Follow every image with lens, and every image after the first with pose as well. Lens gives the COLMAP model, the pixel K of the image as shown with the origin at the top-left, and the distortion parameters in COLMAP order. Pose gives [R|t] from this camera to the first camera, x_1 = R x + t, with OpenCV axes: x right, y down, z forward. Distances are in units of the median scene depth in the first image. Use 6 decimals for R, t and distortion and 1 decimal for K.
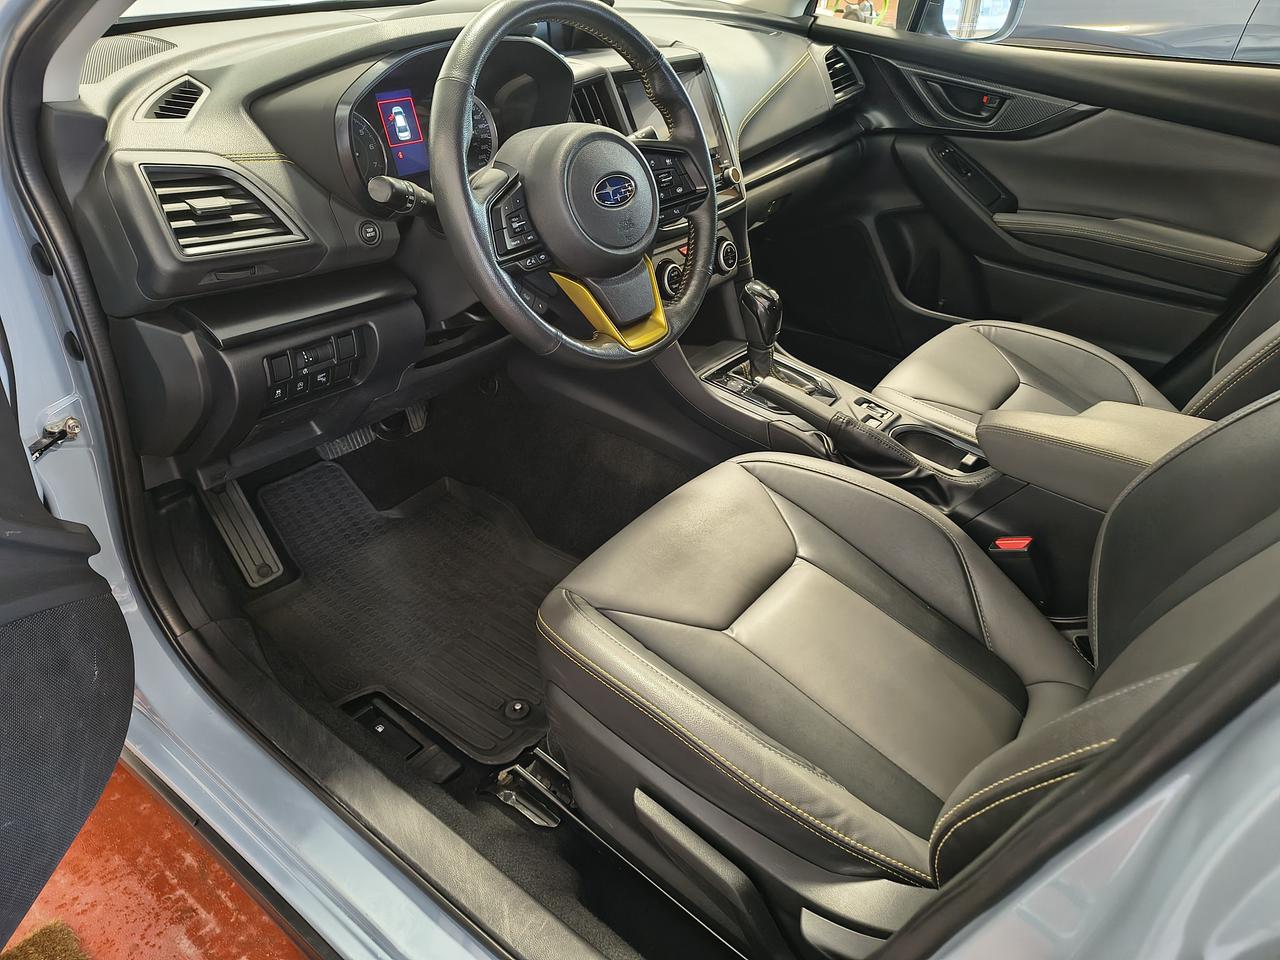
lens RADIAL K [[890.9, 0, 643.7], [0, 890.9, 479.8], [0, 0, 1]] dist [0.011895, -0.012945]
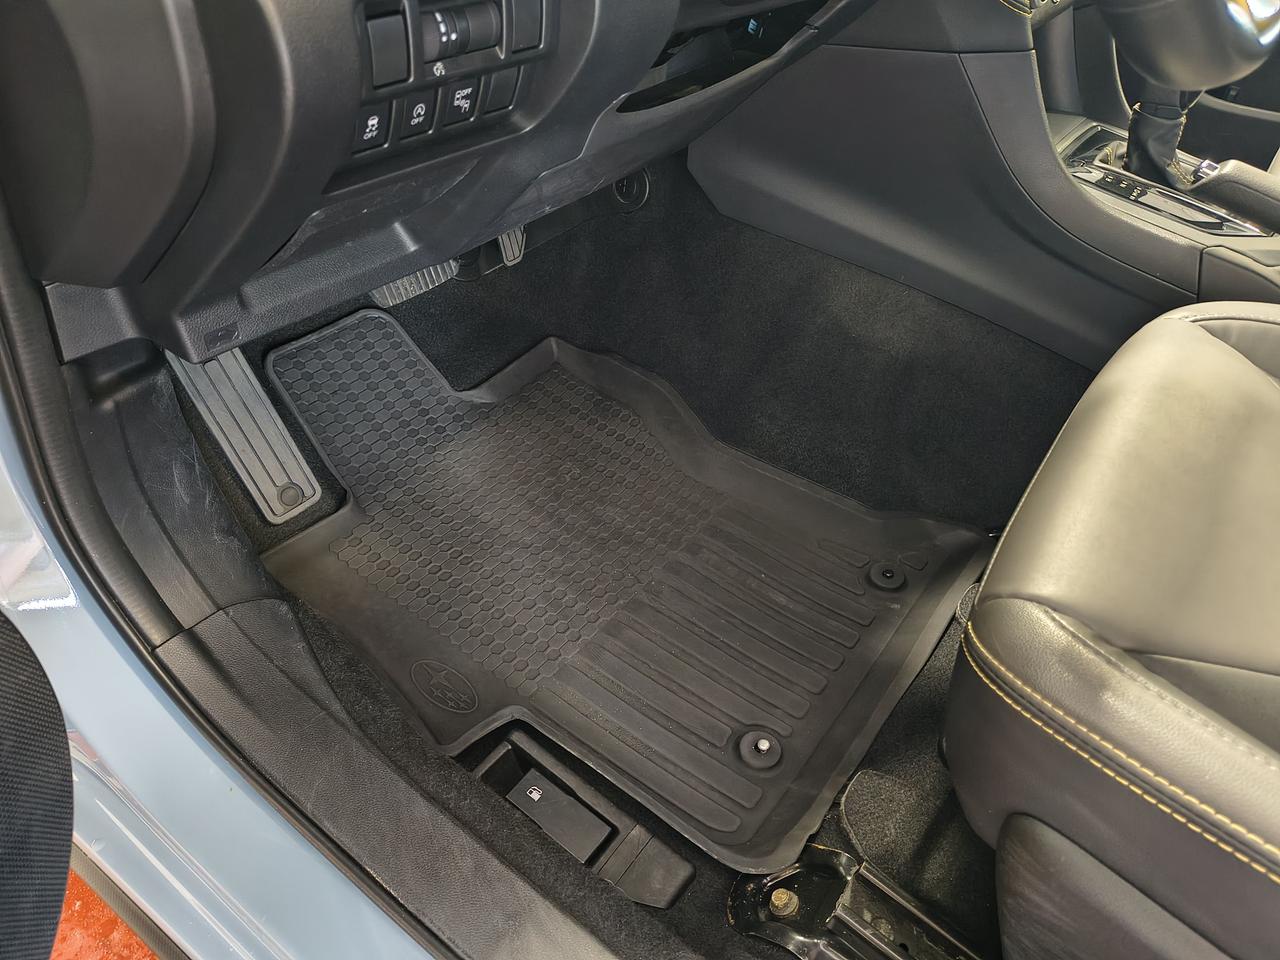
lens RADIAL K [[890.9, 0, 637.5], [0, 890.9, 487.4], [0, 0, 1]] dist [0.011895, -0.012945]
pose [[0.999259, 0.007931, 0.037660, -0.257391], [-0.013881, 0.986944, 0.160464, -0.001598], [-0.035896, -0.160868, 0.986323, 0.483130]]
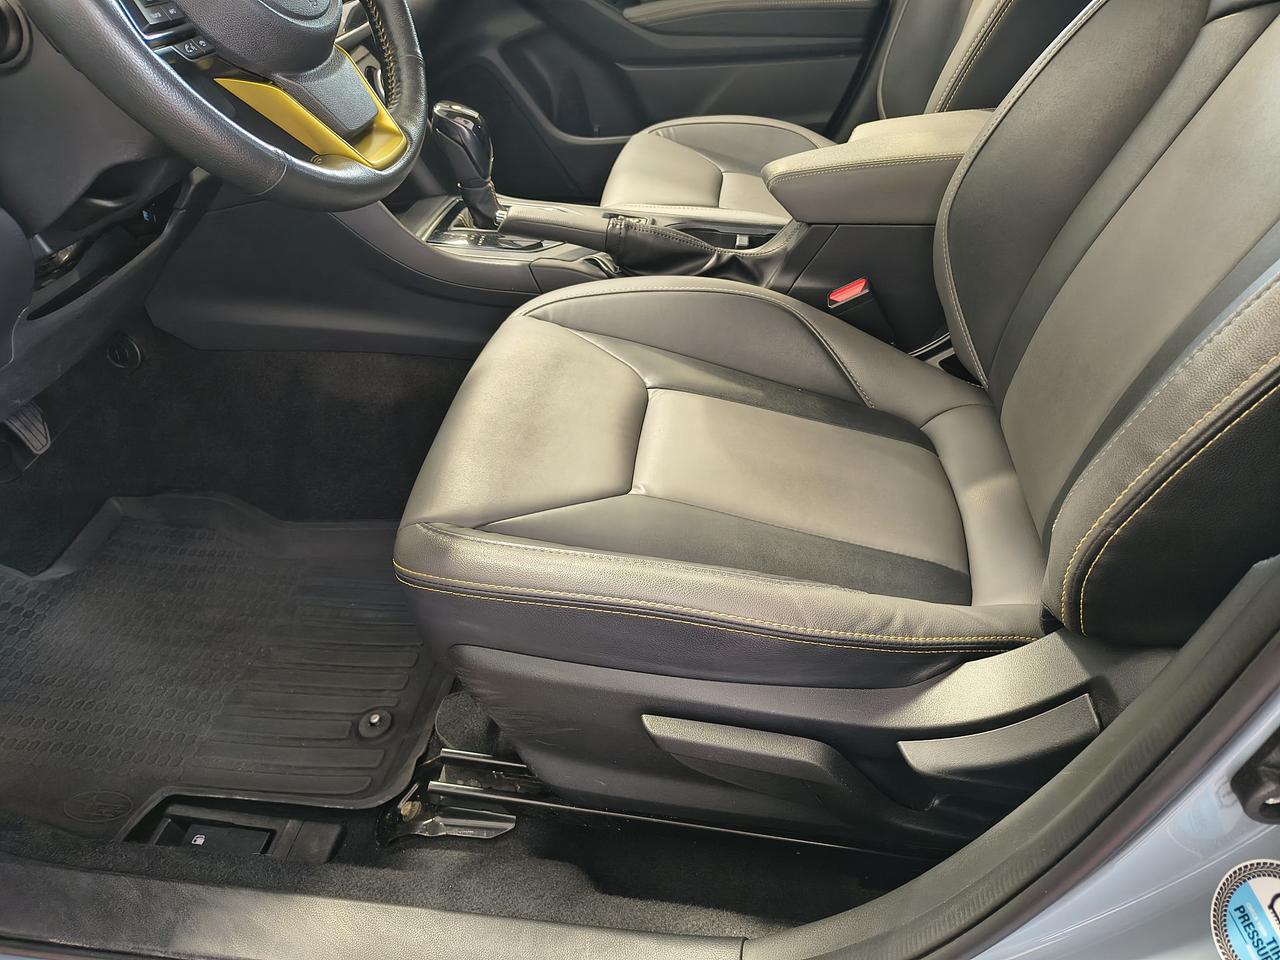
lens RADIAL K [[890.9, 0, 640.1], [0, 890.9, 470.9], [0, 0, 1]] dist [0.011895, -0.012945]
pose [[0.856816, -0.372282, 0.356753, -0.146663], [0.350634, 0.927965, 0.126238, 0.048510], [-0.378051, 0.016927, 0.925630, 0.234729]]
